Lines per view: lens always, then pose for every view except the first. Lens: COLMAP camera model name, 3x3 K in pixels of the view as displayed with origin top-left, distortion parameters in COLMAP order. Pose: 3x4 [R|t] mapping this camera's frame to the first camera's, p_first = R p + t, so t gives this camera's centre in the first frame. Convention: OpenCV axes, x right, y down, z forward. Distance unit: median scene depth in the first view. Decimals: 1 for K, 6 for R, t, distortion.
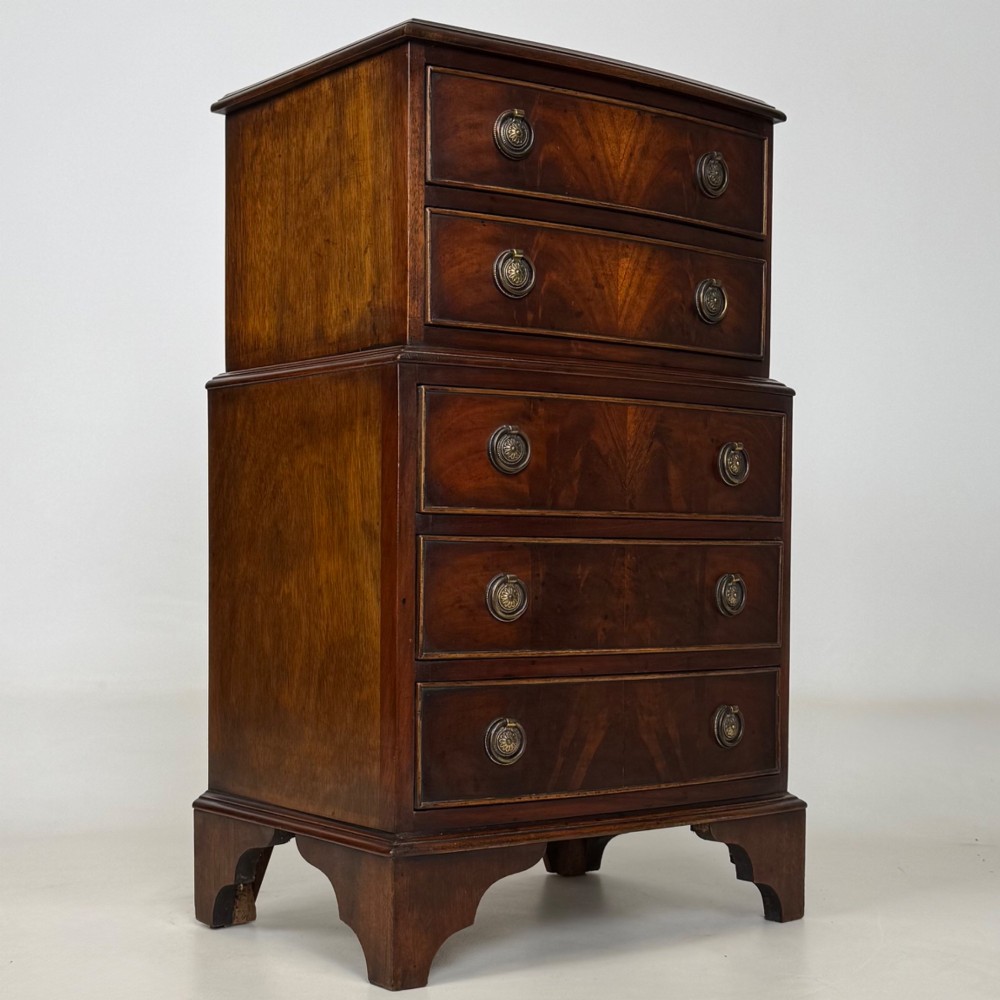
lens RADIAL K [[1750.1, 0, 499.2], [0, 1750.1, 630.9], [0, 0, 1]] dist [0.050867, -0.165086]
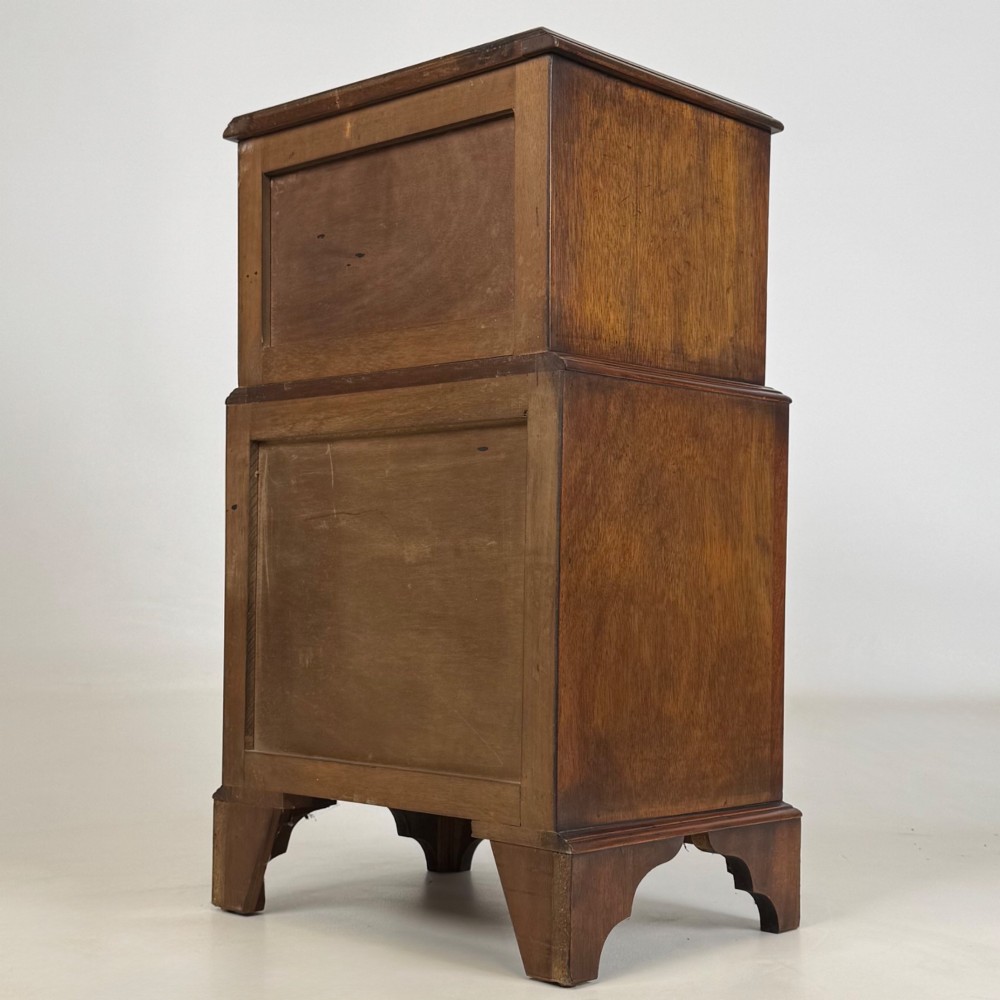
lens RADIAL K [[1669.7, 0, 500.1], [0, 1669.7, 633.3], [0, 0, 1]] dist [0.043326, -0.035171]
pose [[-0.154866, -0.032327, 0.987406, -1.069624], [0.033678, 0.998711, 0.037979, -0.043407], [-0.987361, 0.039135, -0.153578, 1.269158]]
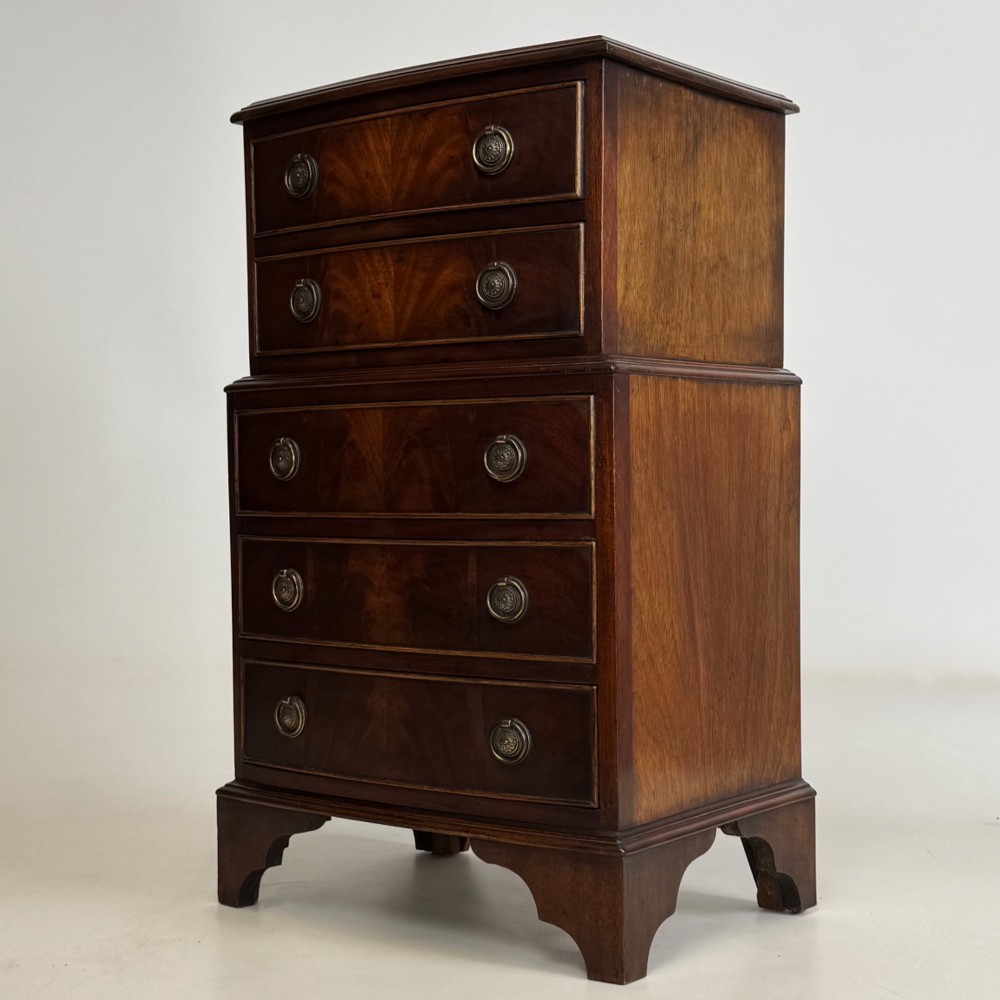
lens RADIAL K [[1740.8, 0, 502.4], [0, 1740.8, 586.1], [0, 0, 1]] dist [0.022260, 0.108254]
pose [[0.255423, 0.049635, -0.965555, 1.087308], [-0.034952, 0.998503, 0.042083, -0.070901], [0.966197, 0.022999, 0.256775, 0.812408]]
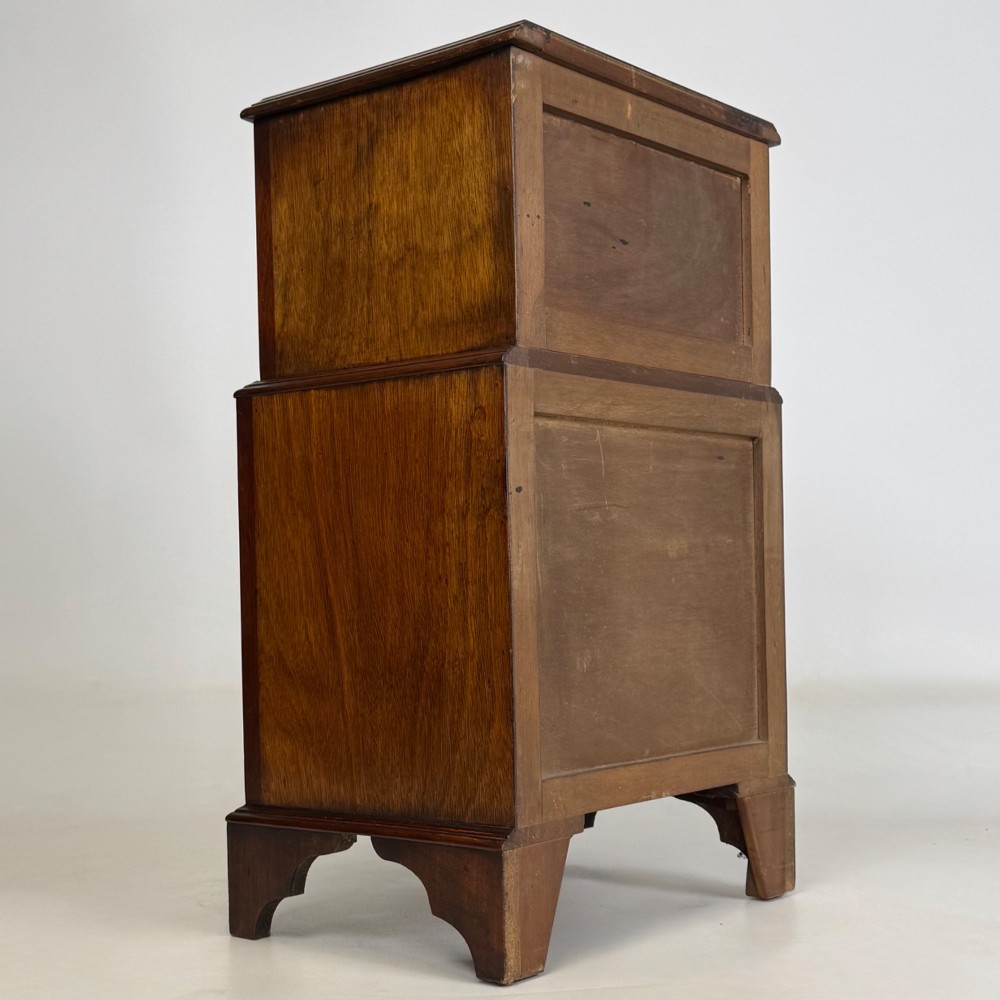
lens RADIAL K [[1669.7, 0, 500.1], [0, 1669.7, 633.3], [0, 0, 1]] dist [0.043326, -0.035171]
pose [[-0.971252, 0.021085, -0.237119, 0.279541], [0.003792, 0.997314, 0.073151, -0.079120], [0.238025, 0.070148, -0.968723, 2.156177]]
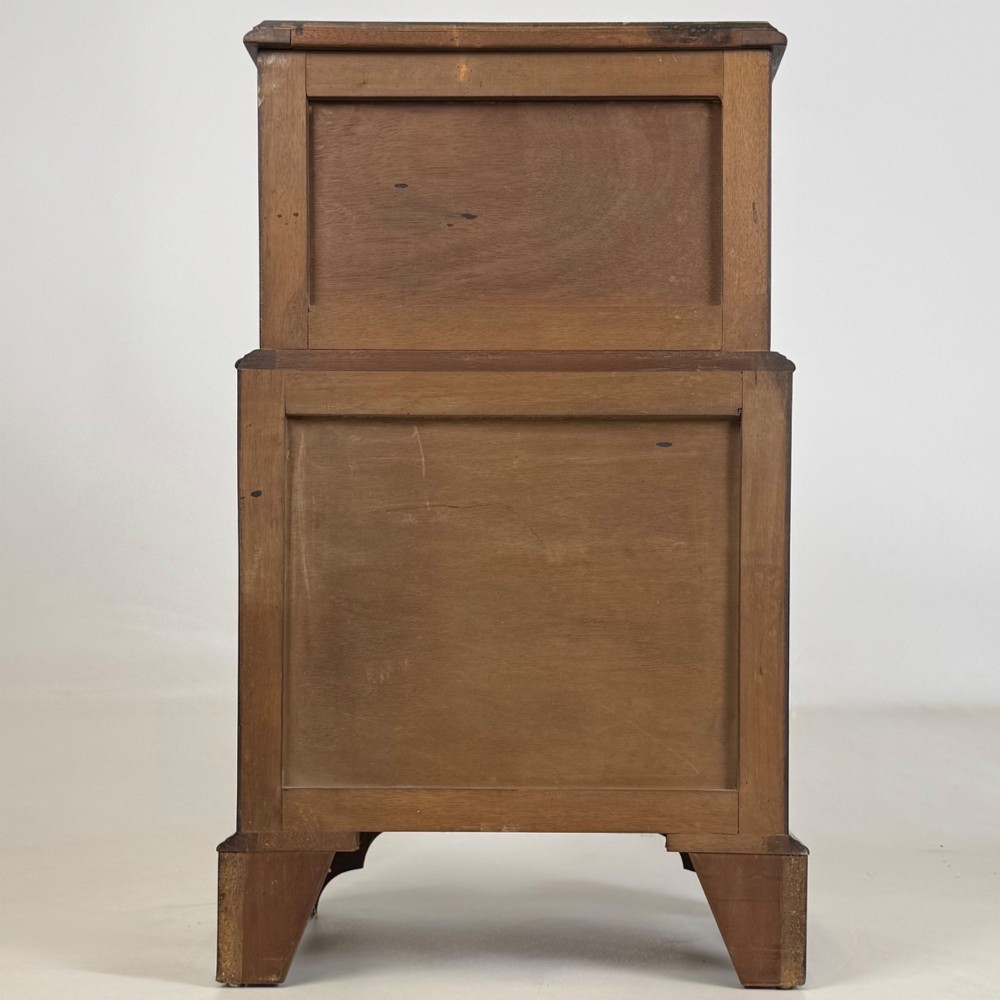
lens RADIAL K [[1669.7, 0, 500.1], [0, 1669.7, 633.3], [0, 0, 1]] dist [0.043326, -0.035171]
pose [[-0.782373, -0.020323, 0.622479, -0.620479], [0.021615, 0.997979, 0.059750, -0.066450], [-0.622435, 0.060201, -0.780352, 1.902202]]
